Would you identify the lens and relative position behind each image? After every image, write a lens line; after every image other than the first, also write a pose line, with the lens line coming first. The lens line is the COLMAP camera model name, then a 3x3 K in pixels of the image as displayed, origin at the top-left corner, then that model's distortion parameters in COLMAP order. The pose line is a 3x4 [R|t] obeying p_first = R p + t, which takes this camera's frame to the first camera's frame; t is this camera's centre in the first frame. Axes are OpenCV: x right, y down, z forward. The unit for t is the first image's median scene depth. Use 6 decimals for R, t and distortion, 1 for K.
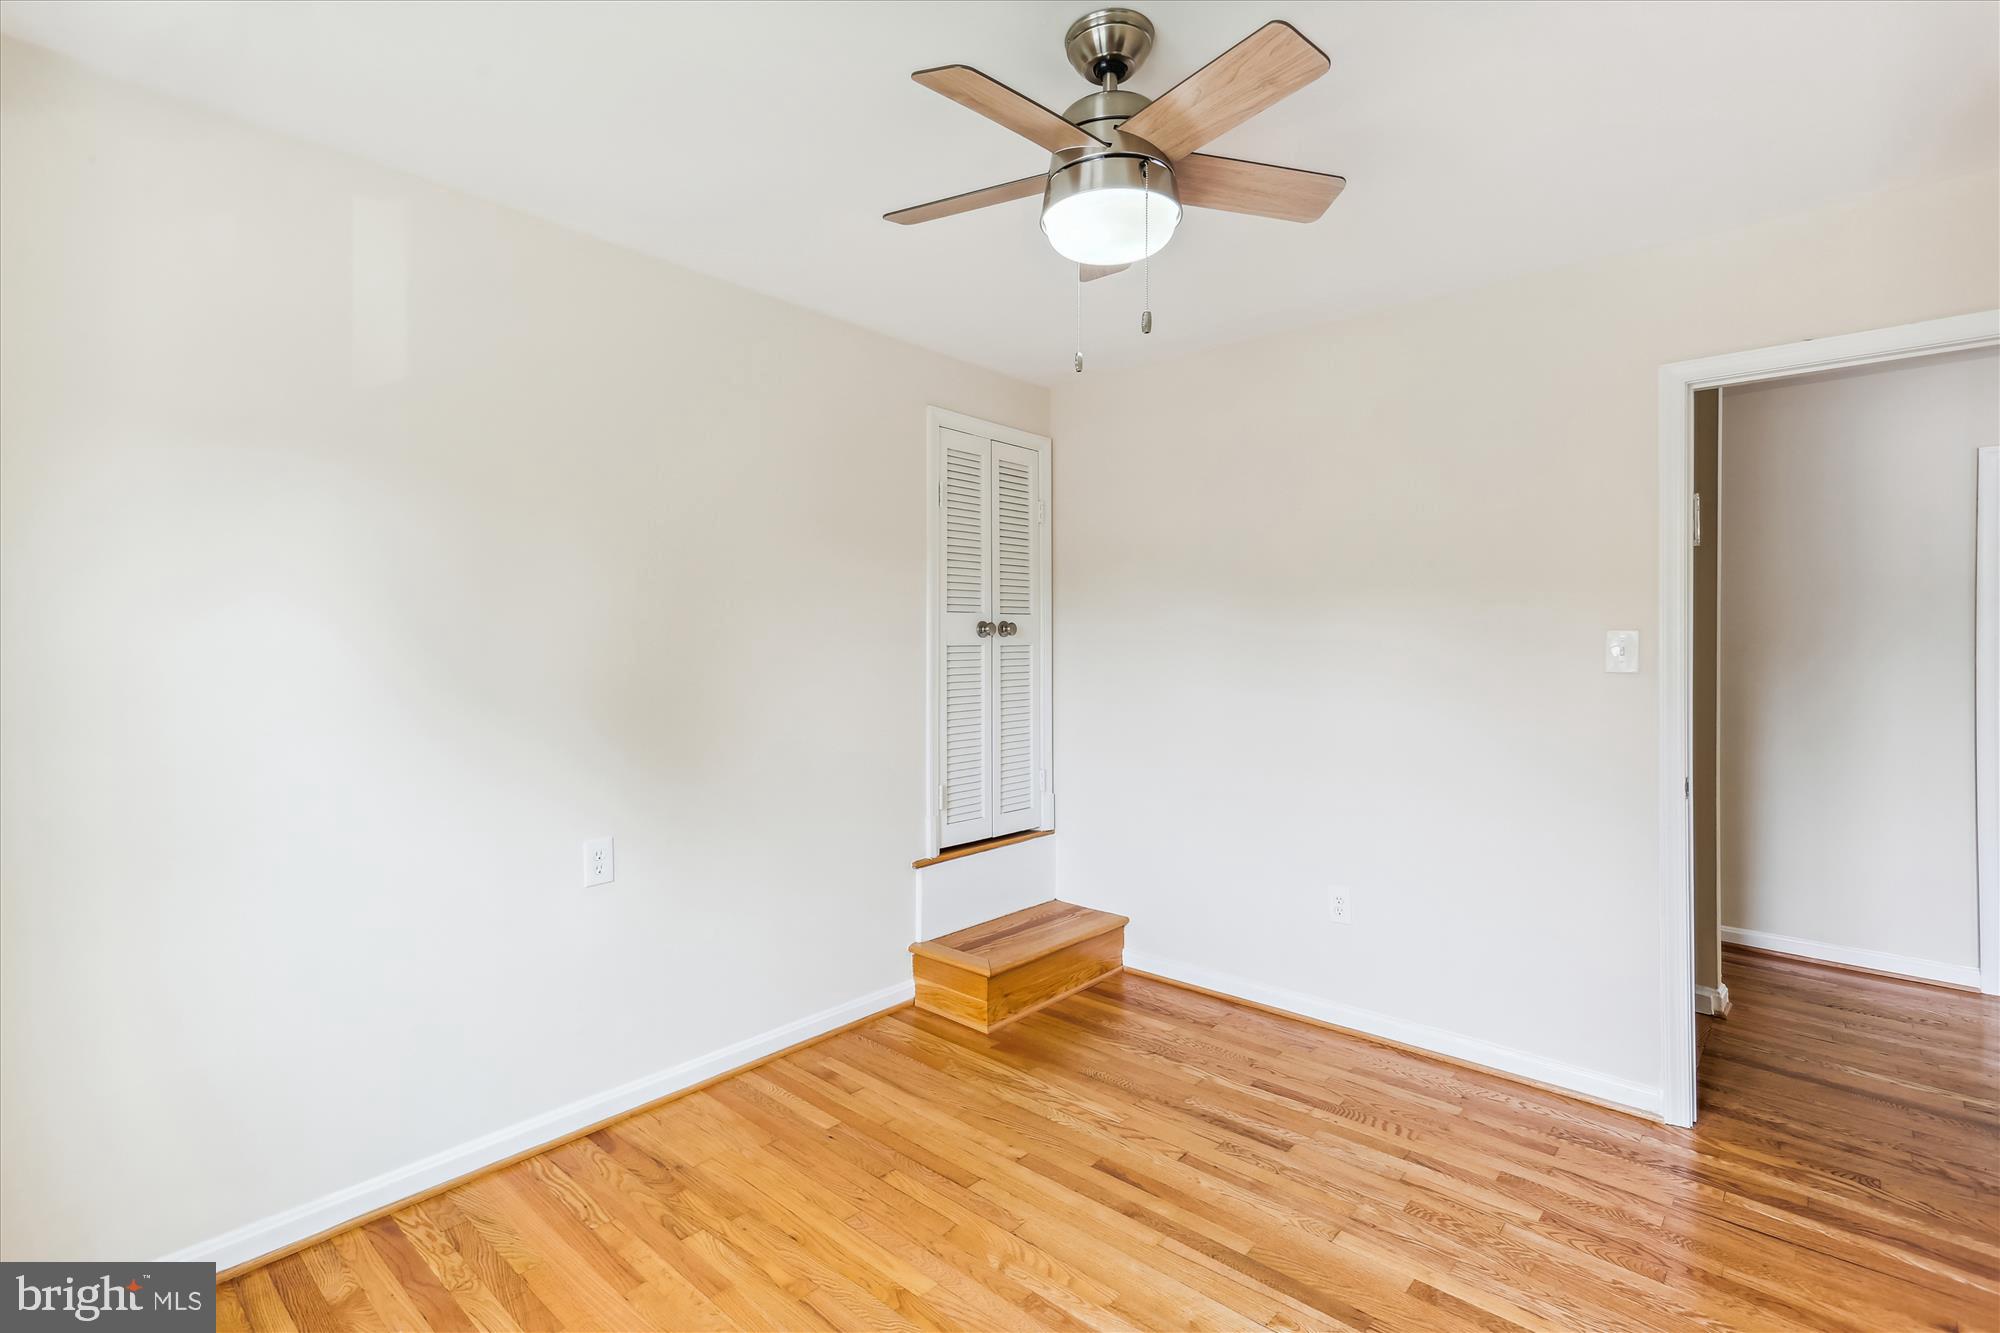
lens RADIAL K [[932.5, 0, 983.4], [0, 932.5, 658.8], [0, 0, 1]] dist [0.001617, 0.009001]
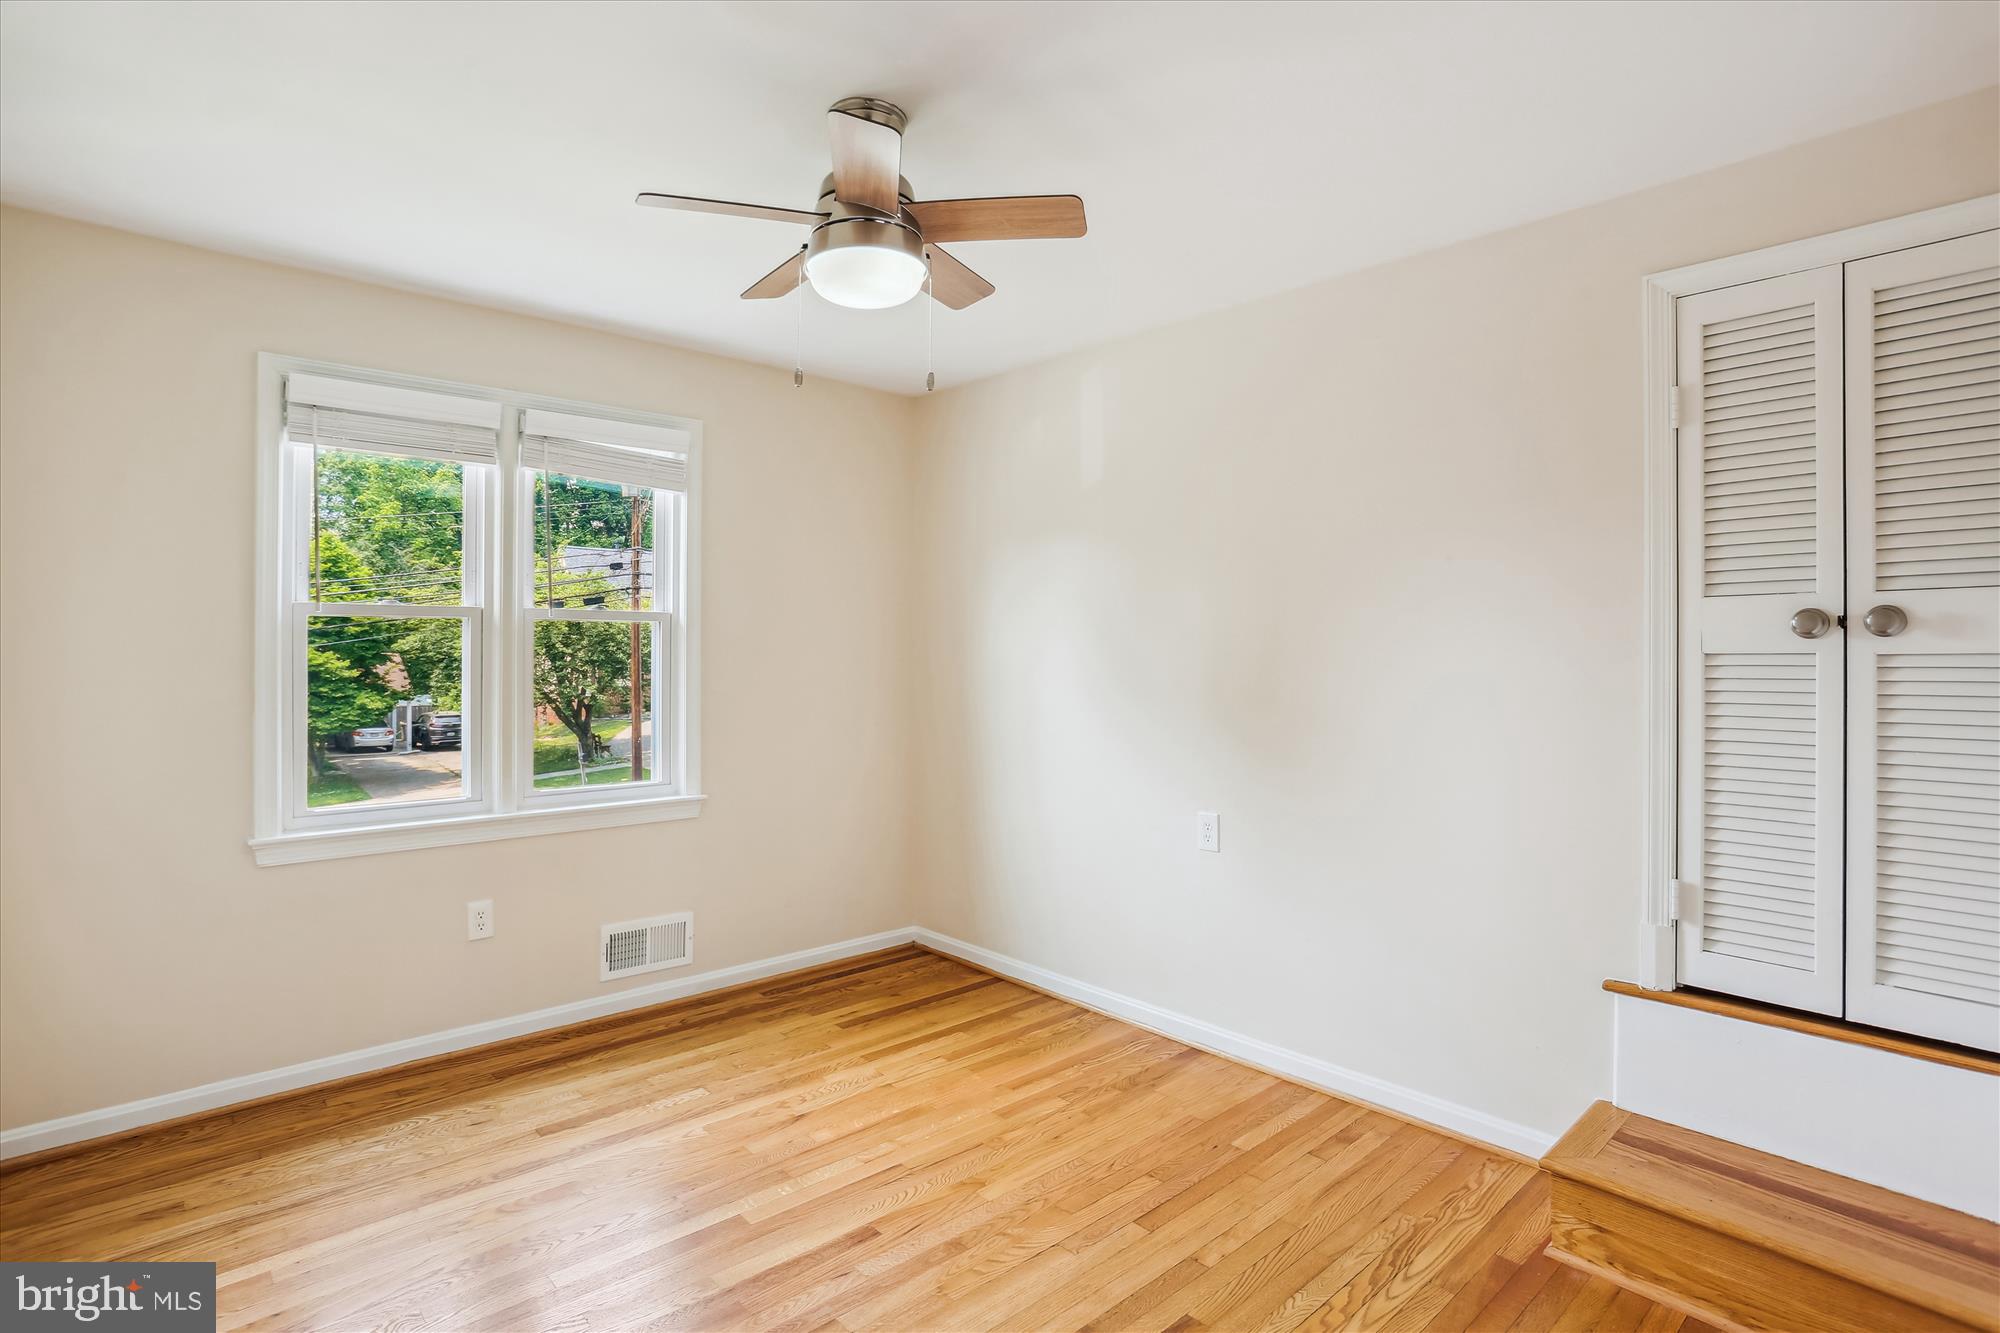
lens RADIAL K [[965.4, 0, 985.2], [0, 965.4, 655.7], [0, 0, 1]] dist [-0.027261, 0.011516]
pose [[-0.097205, 0.003840, -0.995257, 0.855084], [-0.012350, 0.999911, 0.005065, -0.013986], [0.995188, 0.012784, -0.097149, 0.826236]]
